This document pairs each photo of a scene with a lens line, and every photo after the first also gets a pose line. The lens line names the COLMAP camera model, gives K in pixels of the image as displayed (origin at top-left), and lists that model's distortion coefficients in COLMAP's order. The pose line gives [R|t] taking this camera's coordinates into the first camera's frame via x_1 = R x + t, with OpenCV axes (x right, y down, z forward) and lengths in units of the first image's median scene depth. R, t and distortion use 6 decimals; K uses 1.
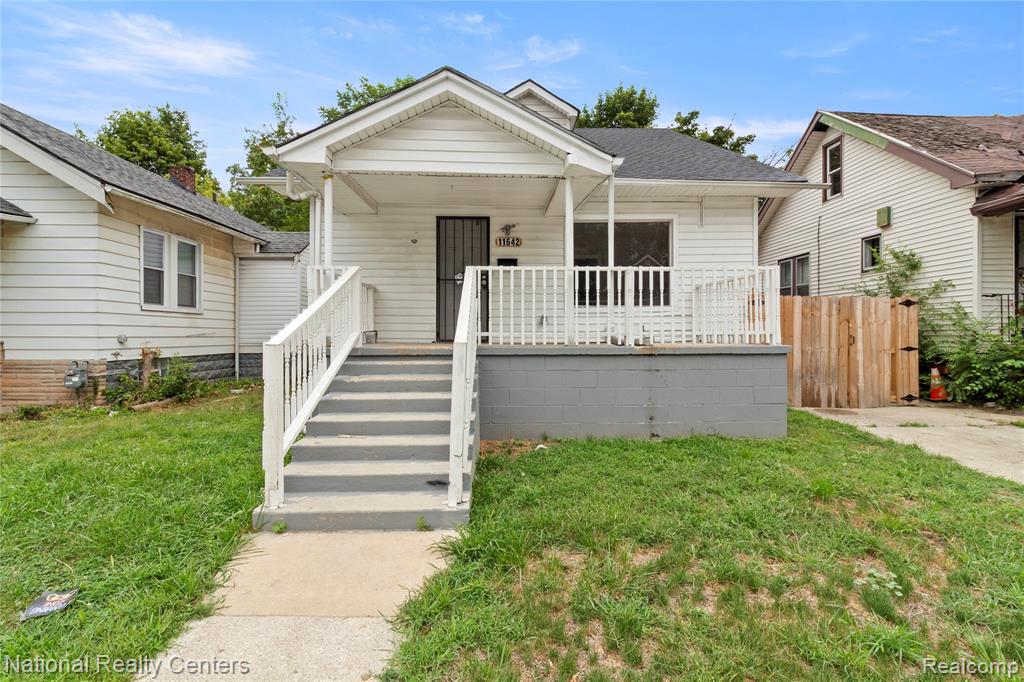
lens RADIAL K [[506.6, 0, 517.8], [0, 506.6, 336.8], [0, 0, 1]] dist [0.006833, -0.001627]
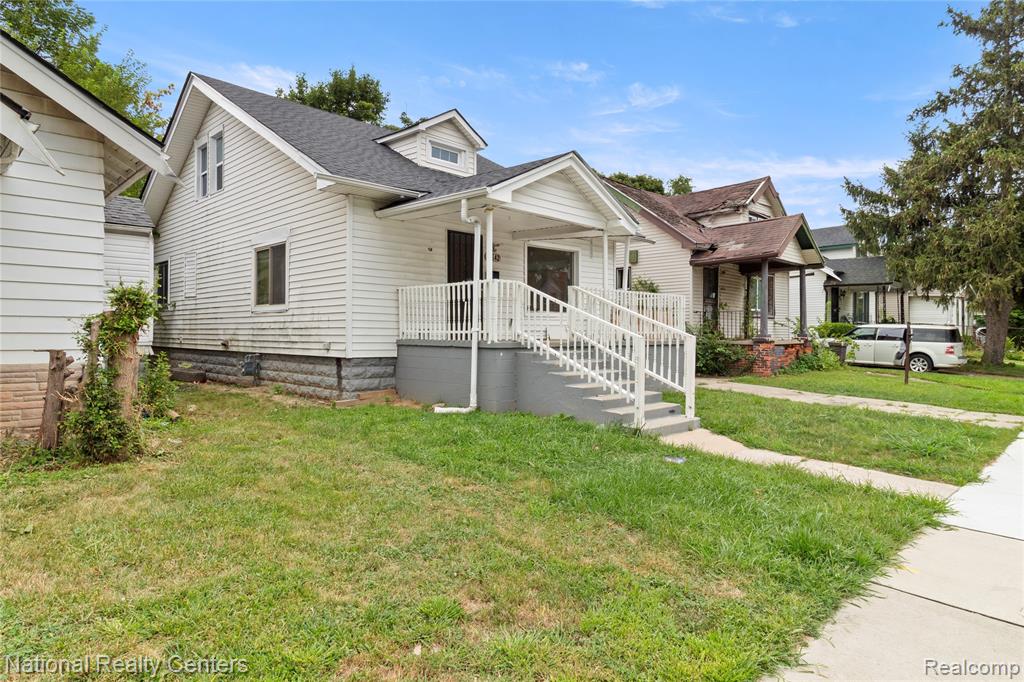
lens RADIAL K [[610.8, 0, 514.9], [0, 610.8, 331.3], [0, 0, 1]] dist [0.001568, 0.000770]
pose [[0.735903, 0.007730, 0.677043, -0.971799], [-0.003868, 0.999967, -0.007212, 0.001318], [-0.677076, 0.002688, 0.735908, -0.119237]]
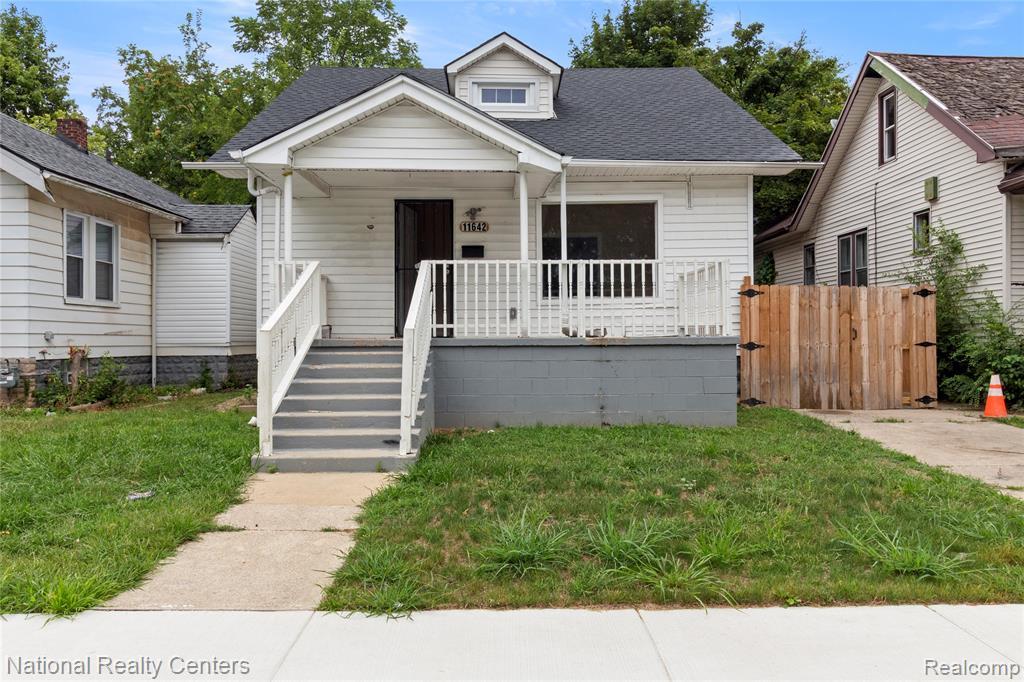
lens RADIAL K [[827.3, 0, 518.0], [0, 827.3, 340.3], [0, 0, 1]] dist [-0.002737, 0.029672]
pose [[0.999786, -0.002834, -0.020513, 0.089407], [0.002745, 0.999987, -0.004382, 0.021734], [0.020525, 0.004325, 0.999780, -0.473563]]
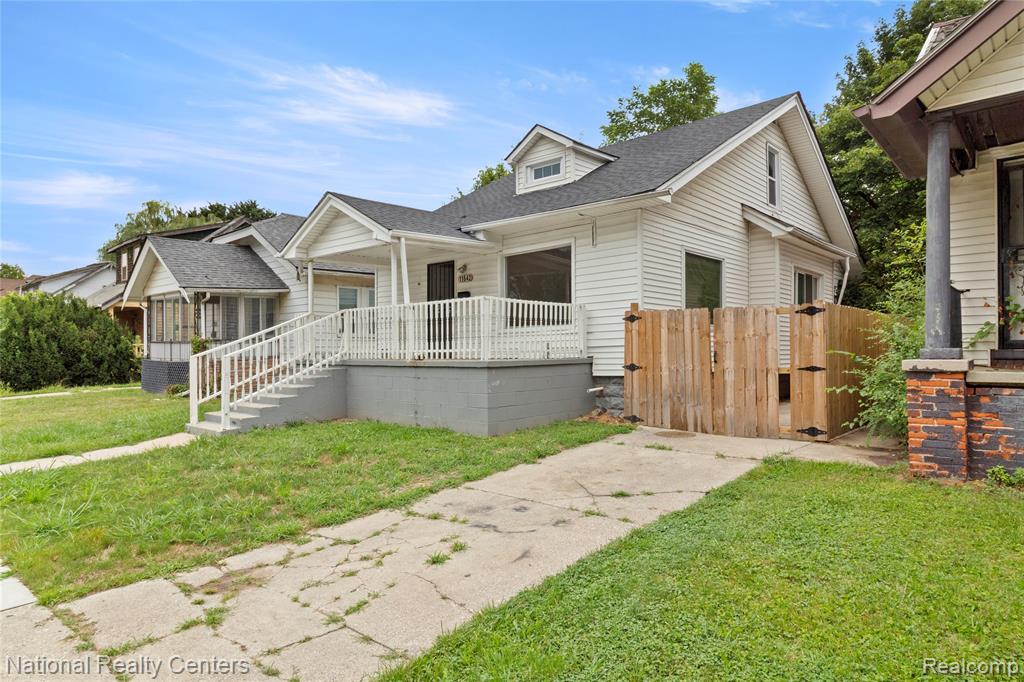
lens RADIAL K [[610.8, 0, 513.9], [0, 610.8, 351.3], [0, 0, 1]] dist [0.001568, 0.000770]
pose [[0.710345, -0.003025, -0.703847, 1.134461], [0.000767, 0.999993, -0.003523, -0.000100], [0.703854, 0.001963, 0.710342, 0.005175]]
